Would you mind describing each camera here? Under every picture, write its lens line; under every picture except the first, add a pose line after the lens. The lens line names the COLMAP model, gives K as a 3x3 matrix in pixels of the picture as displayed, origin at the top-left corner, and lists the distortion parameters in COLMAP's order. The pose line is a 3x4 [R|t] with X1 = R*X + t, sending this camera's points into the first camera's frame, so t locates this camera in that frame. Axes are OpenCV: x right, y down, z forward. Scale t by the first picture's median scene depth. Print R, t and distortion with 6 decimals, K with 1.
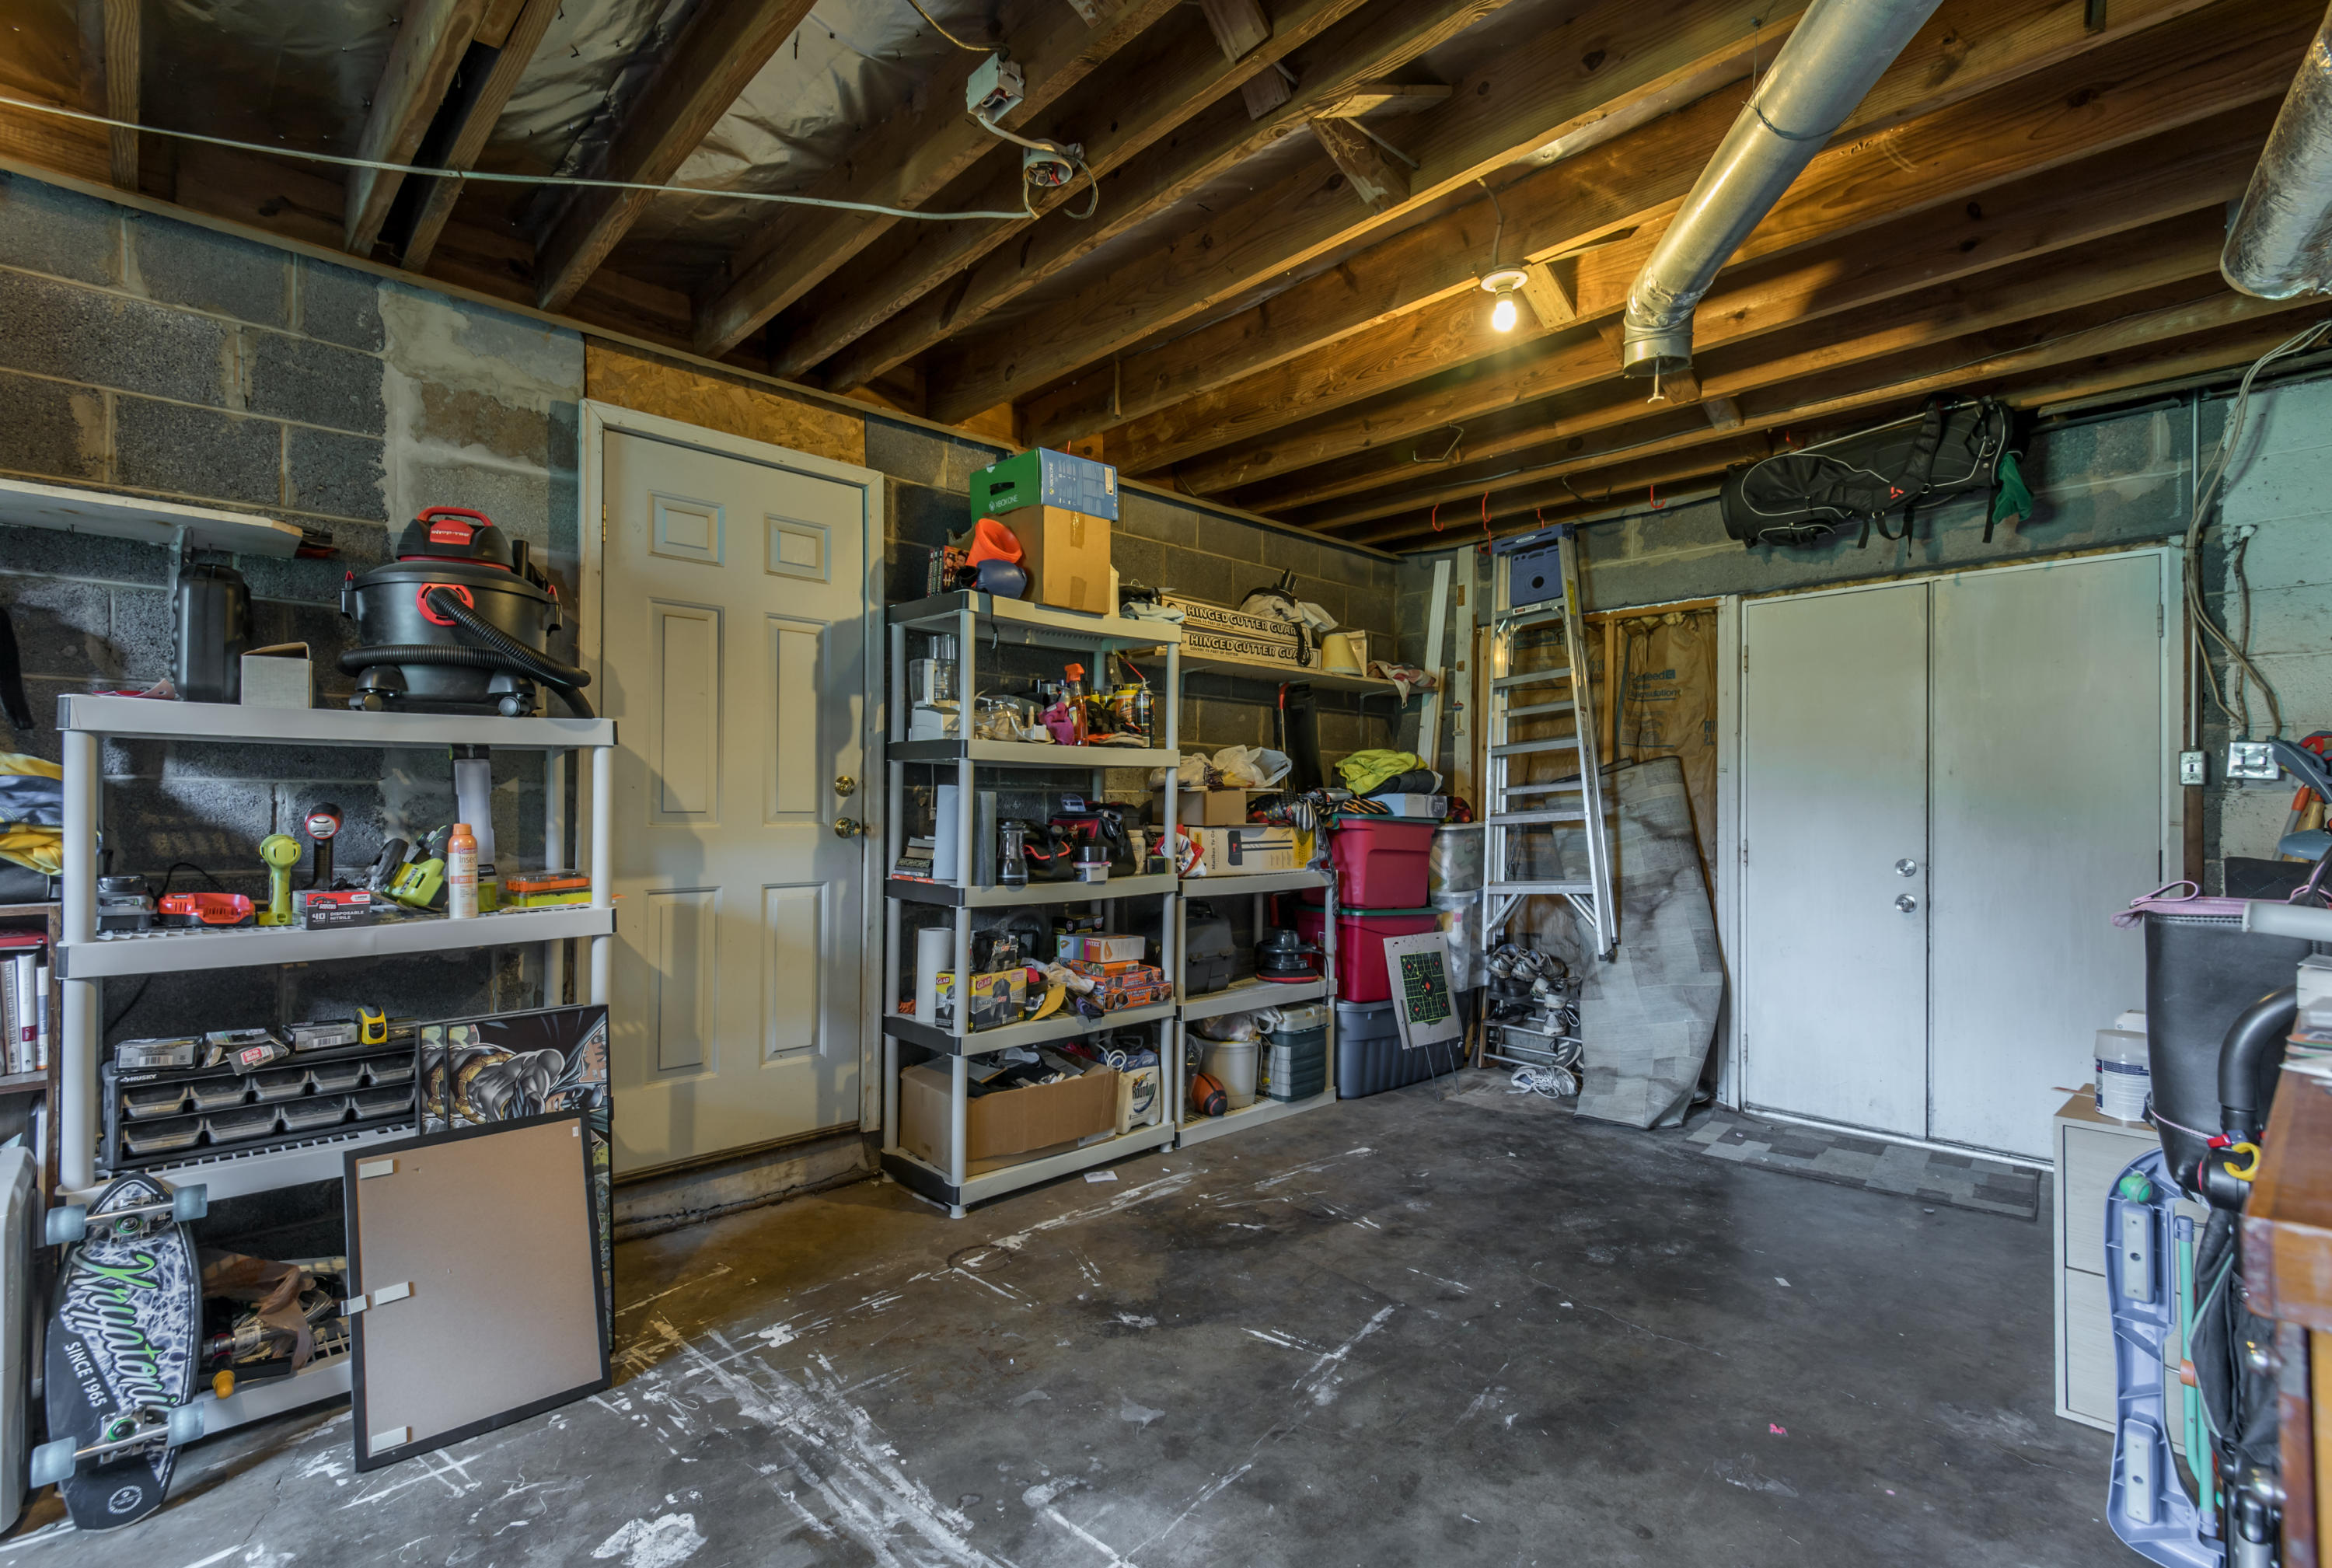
lens RADIAL K [[1064.2, 0, 1166.0], [0, 1064.2, 784.0], [0, 0, 1]] dist [-0.002063, -0.001018]
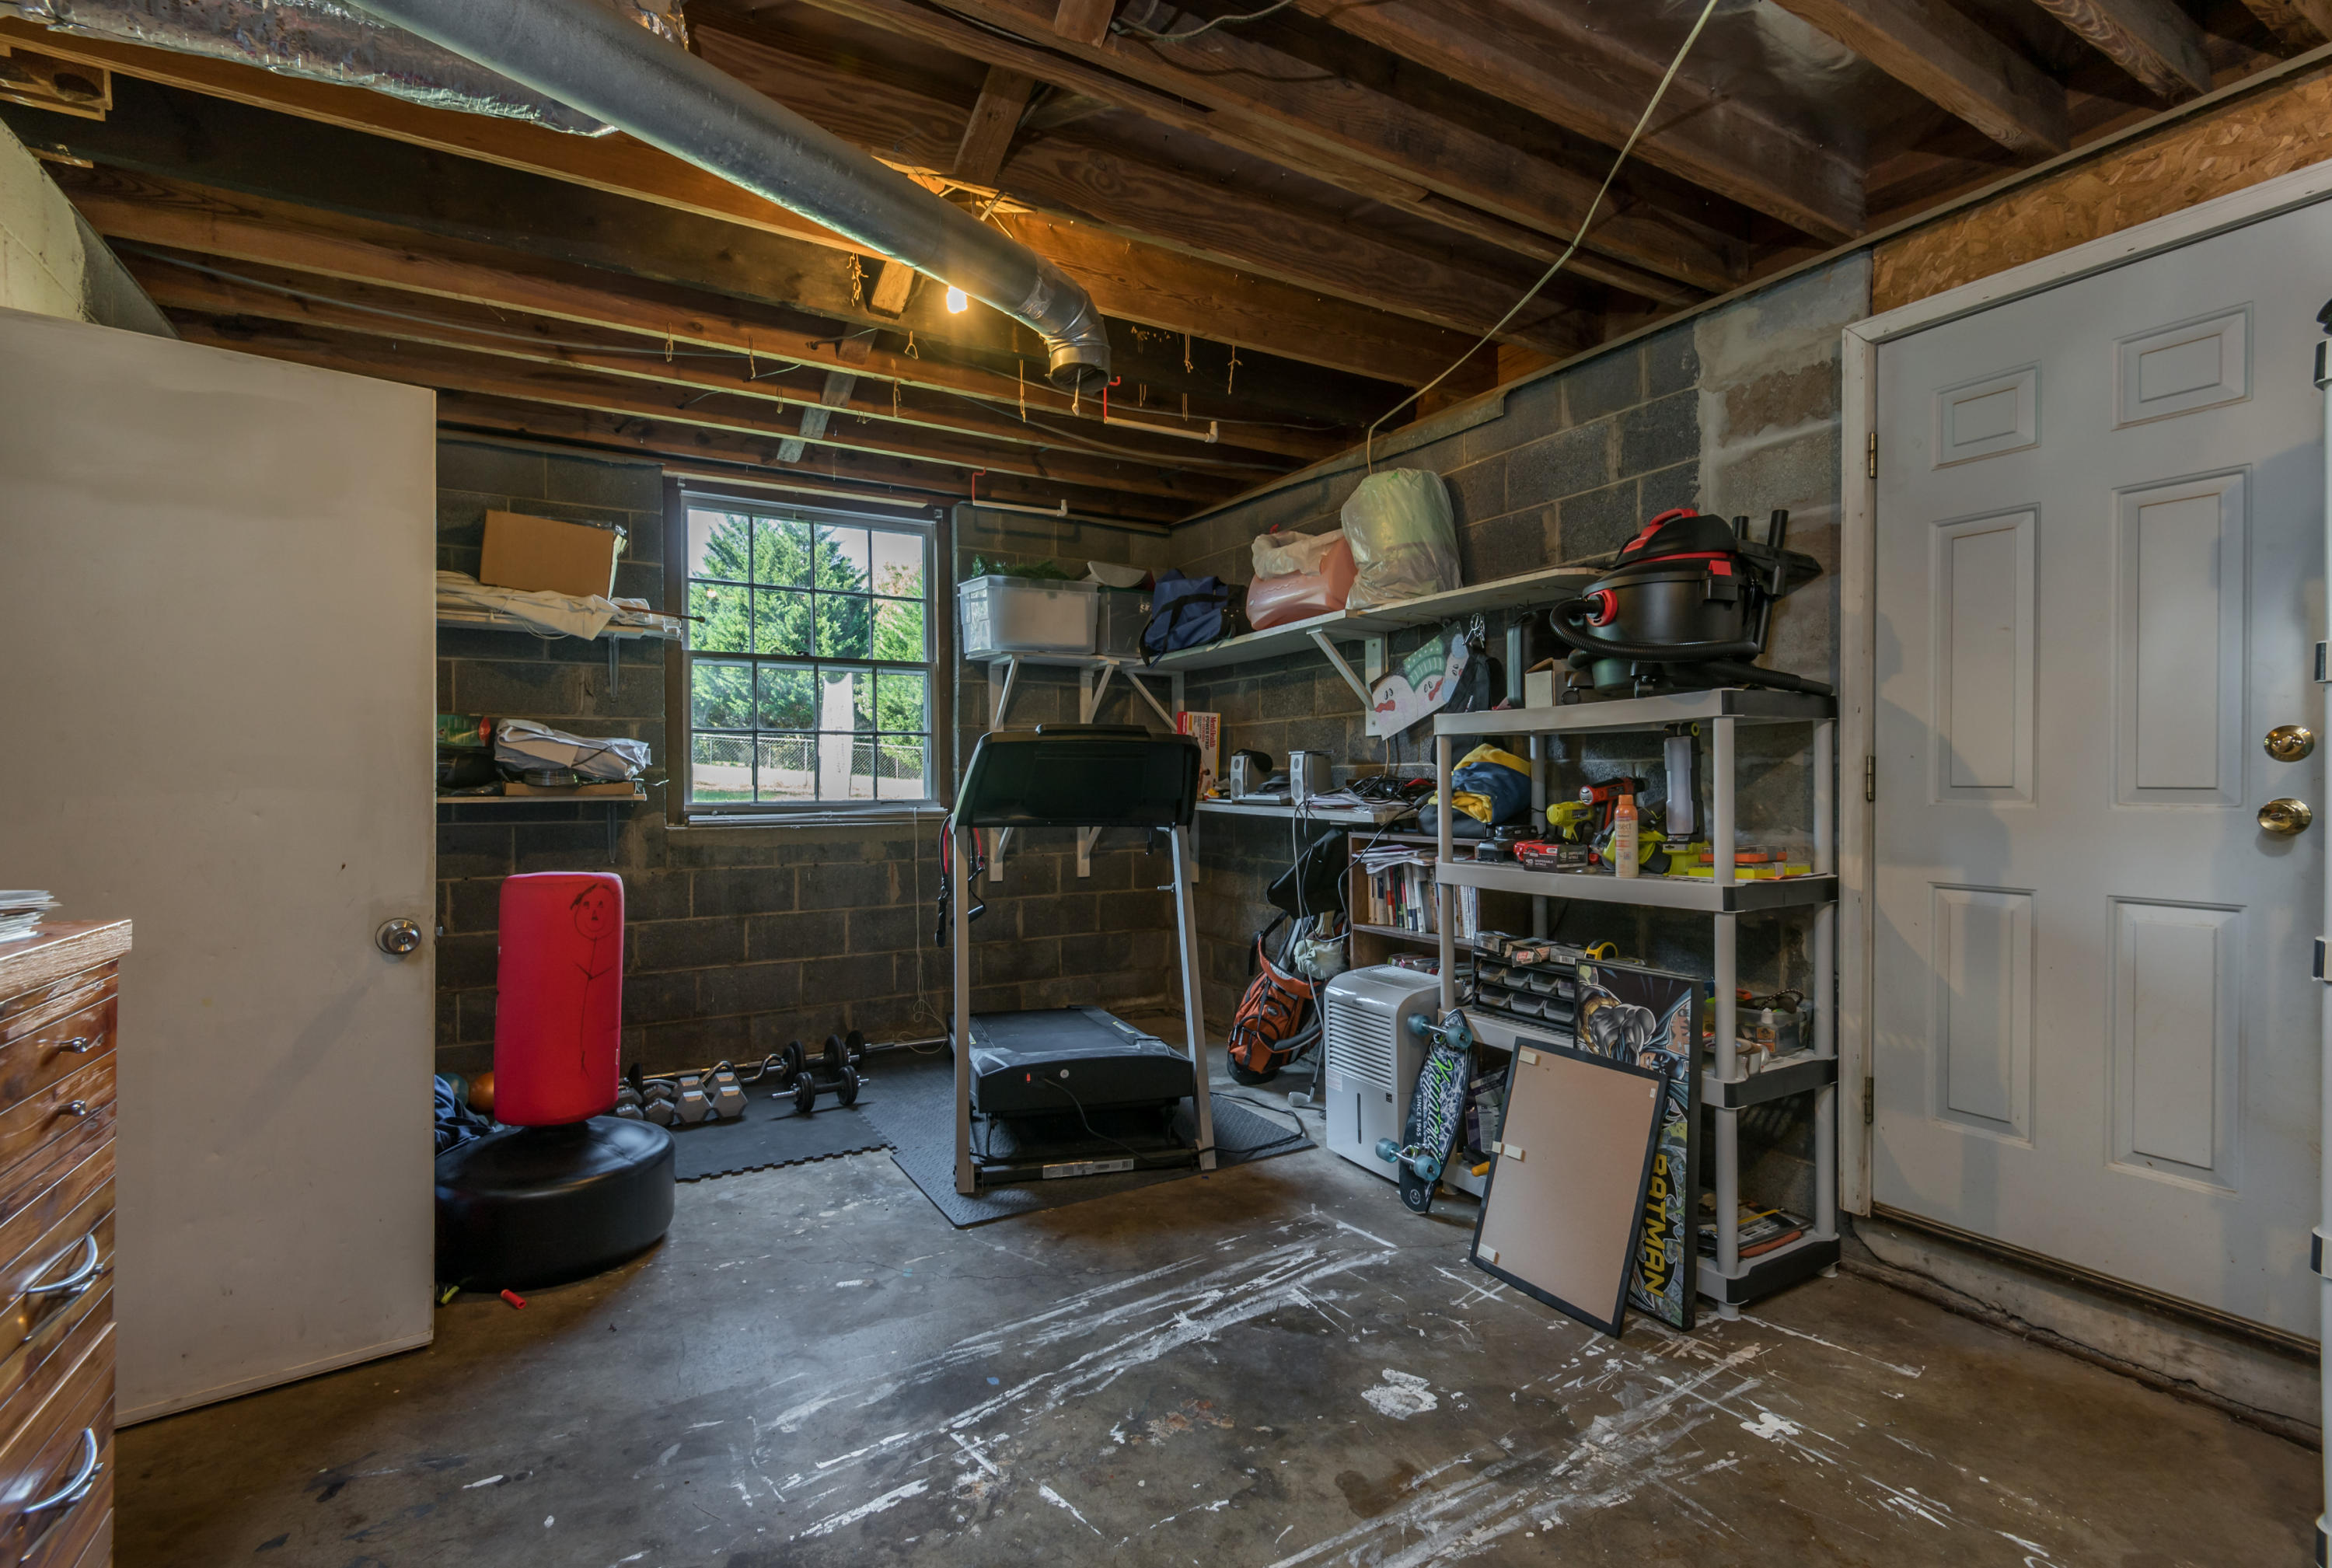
lens RADIAL K [[1064.2, 0, 1166.0], [0, 1064.2, 784.0], [0, 0, 1]] dist [-0.002063, -0.001018]
pose [[-0.235570, -0.004107, -0.971849, 0.566219], [0.016468, 0.999831, -0.008218, 0.027566], [0.971718, -0.017941, -0.235463, 0.794149]]
